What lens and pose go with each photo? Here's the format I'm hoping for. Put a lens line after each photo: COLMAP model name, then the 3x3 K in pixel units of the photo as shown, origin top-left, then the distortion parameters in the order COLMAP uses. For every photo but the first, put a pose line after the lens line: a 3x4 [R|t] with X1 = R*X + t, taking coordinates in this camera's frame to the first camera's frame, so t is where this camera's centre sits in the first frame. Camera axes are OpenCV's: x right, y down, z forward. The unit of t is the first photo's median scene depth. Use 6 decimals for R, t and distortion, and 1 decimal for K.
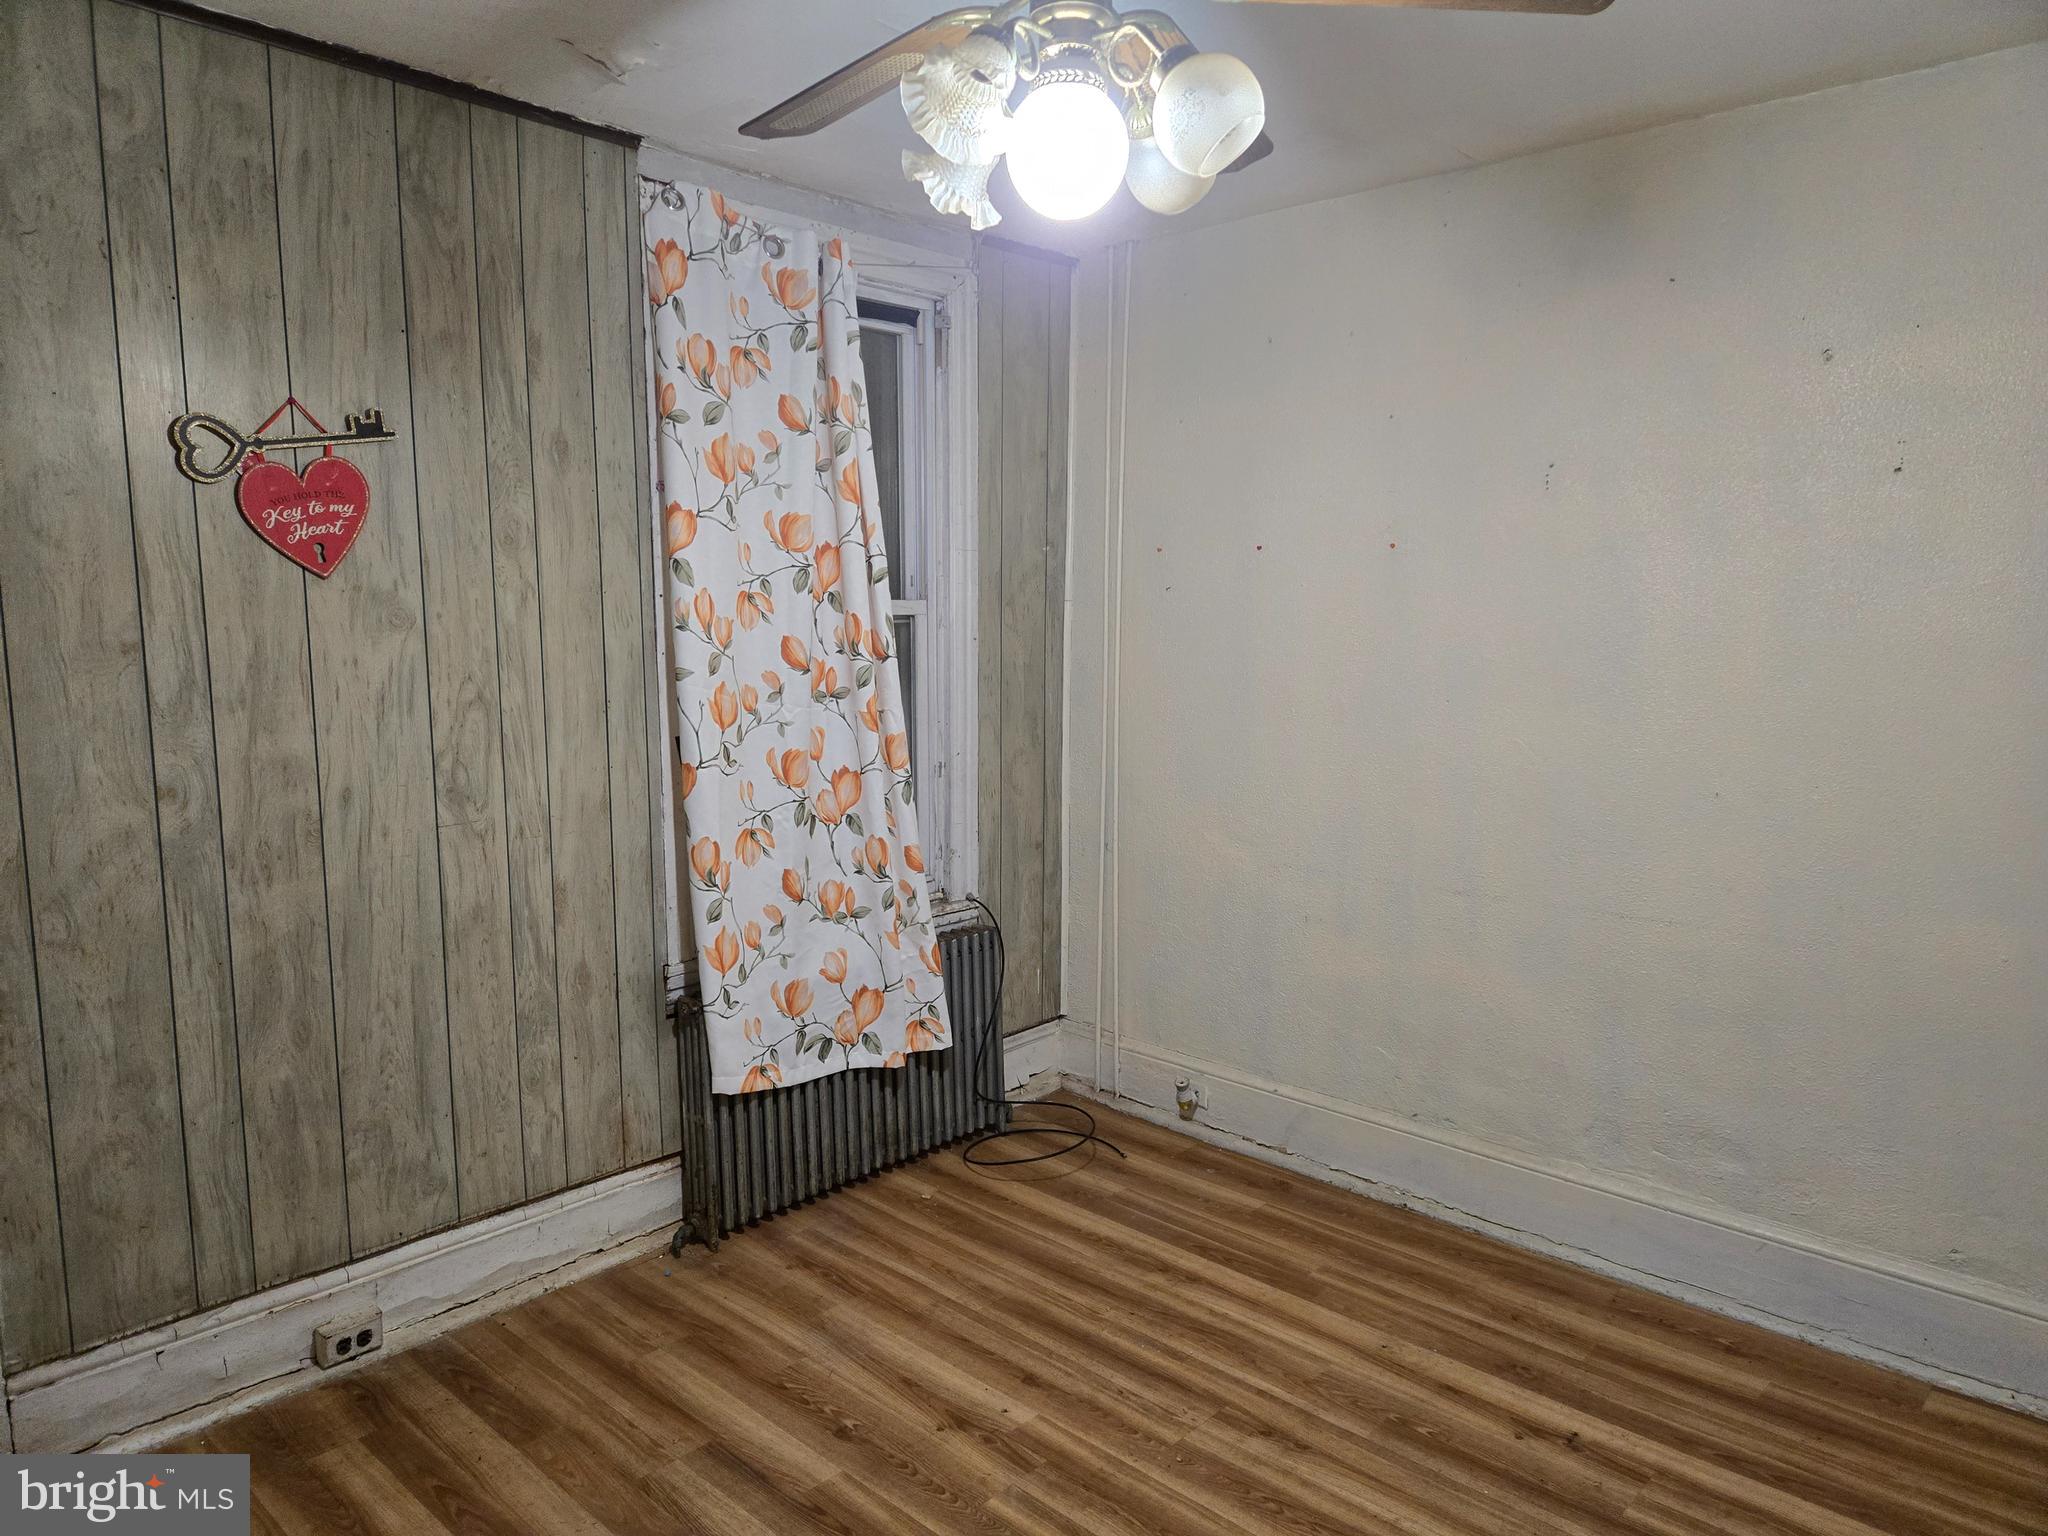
lens RADIAL K [[1356.6, 0, 1021.0], [0, 1356.6, 778.6], [0, 0, 1]] dist [0.071802, -0.057535]
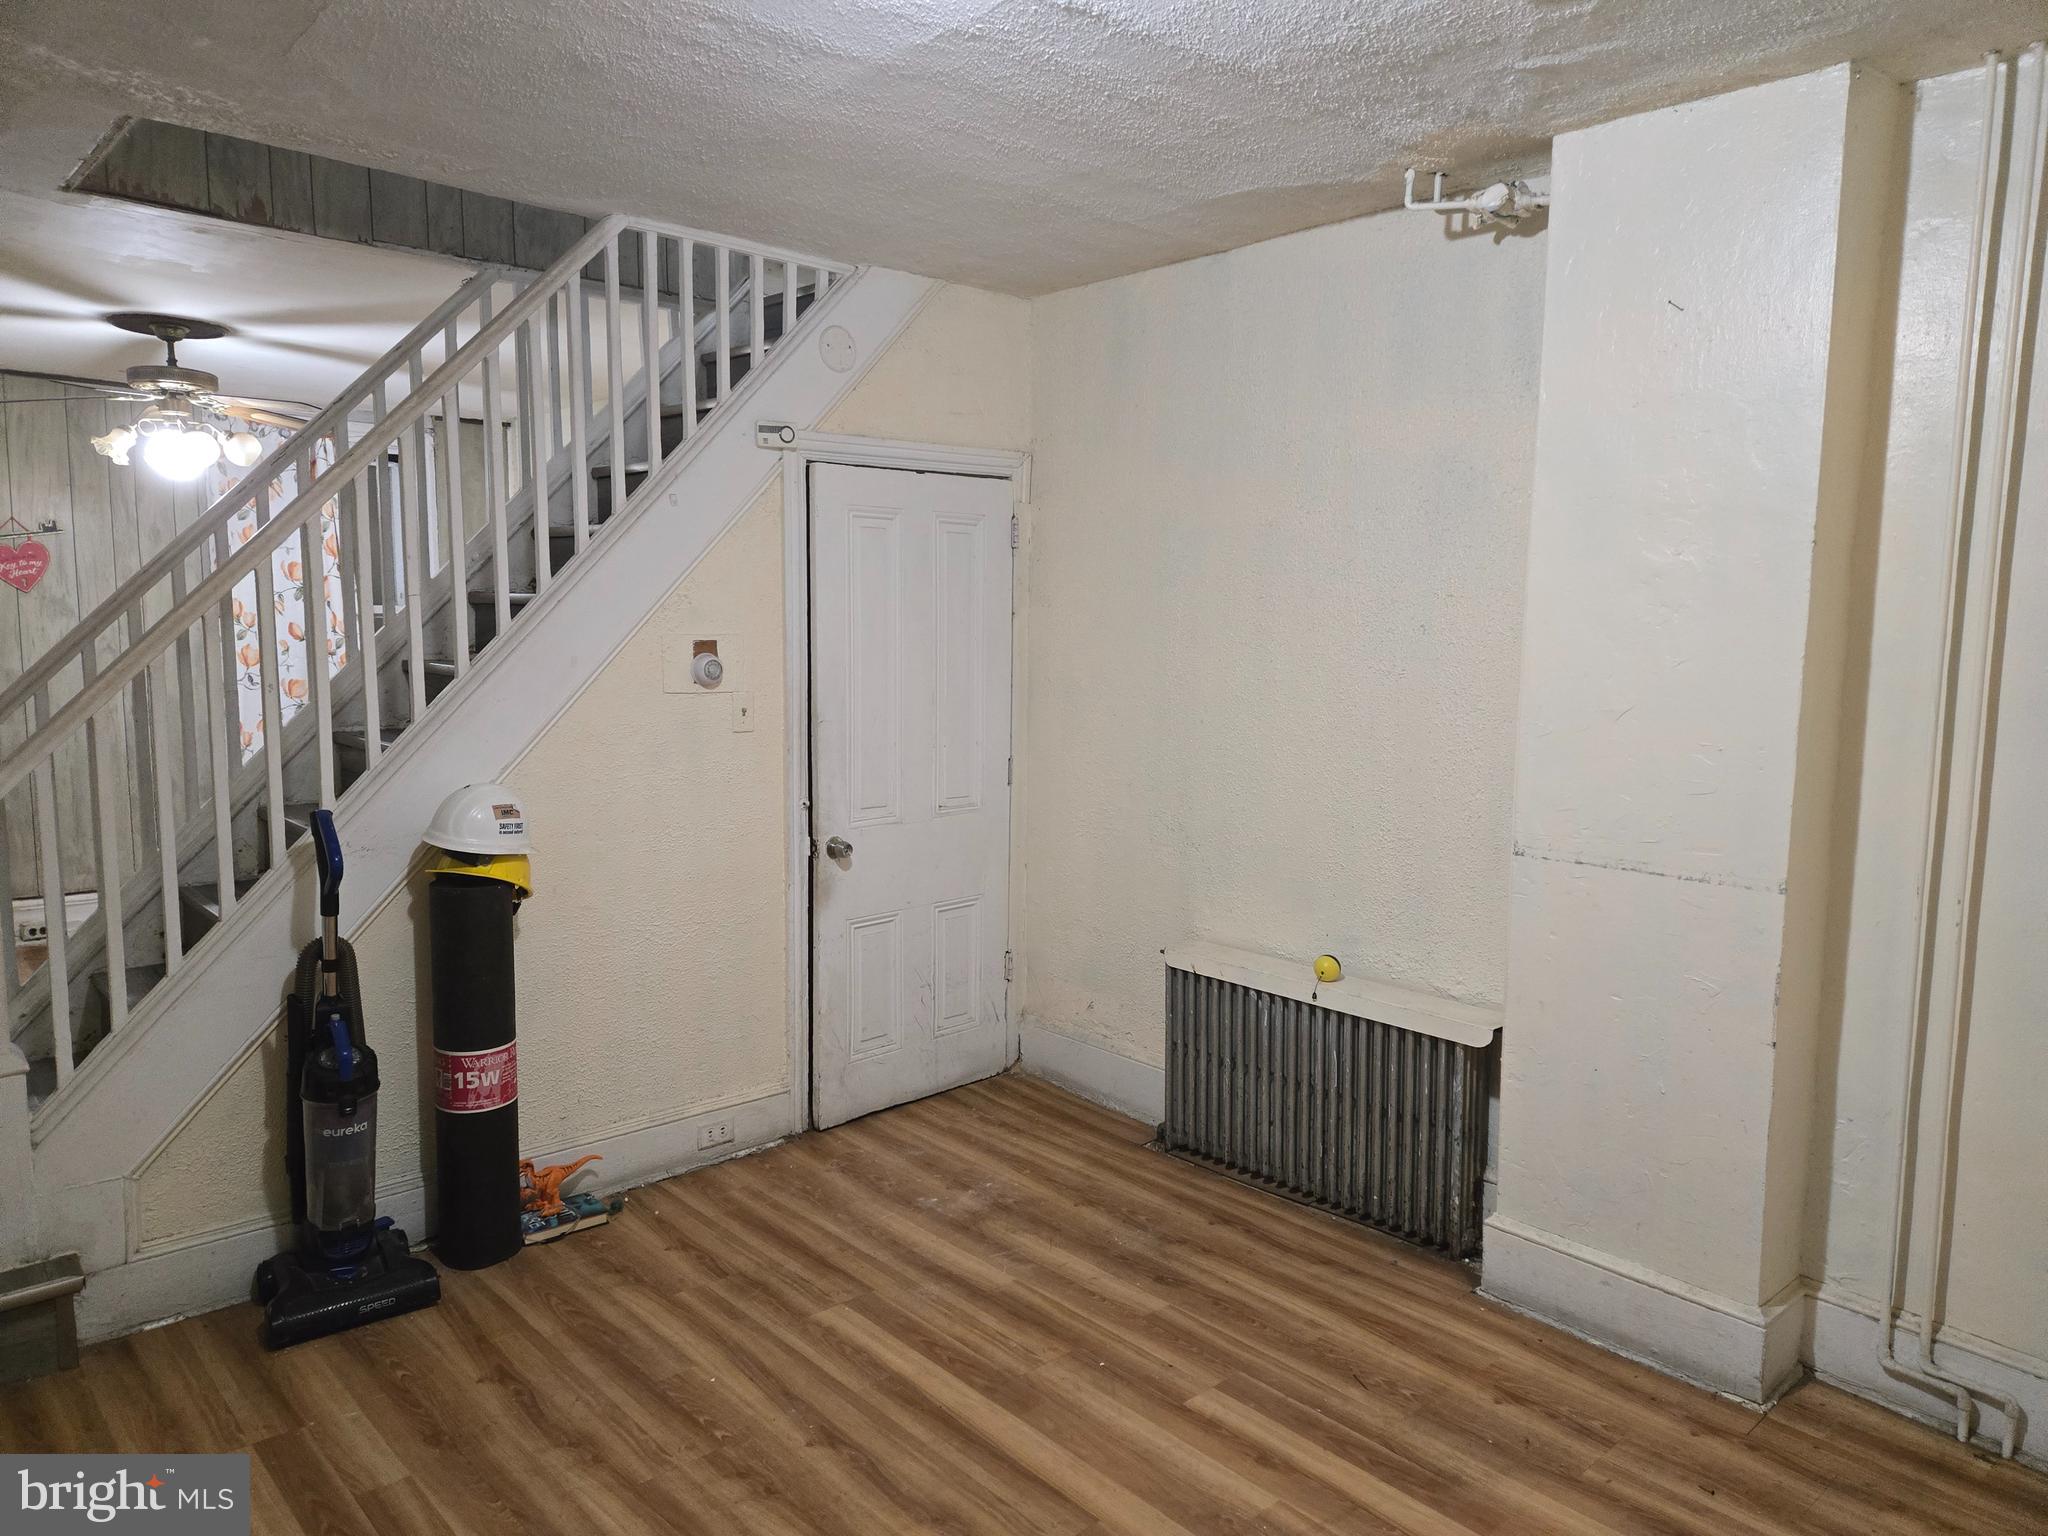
lens RADIAL K [[1356.6, 0, 1016.8], [0, 1356.6, 764.3], [0, 0, 1]] dist [0.071802, -0.057535]
pose [[0.997562, 0.013238, -0.068521, 1.204137], [-0.015039, 0.999553, -0.025839, 0.162650], [0.068148, 0.026806, 0.997315, -1.099806]]
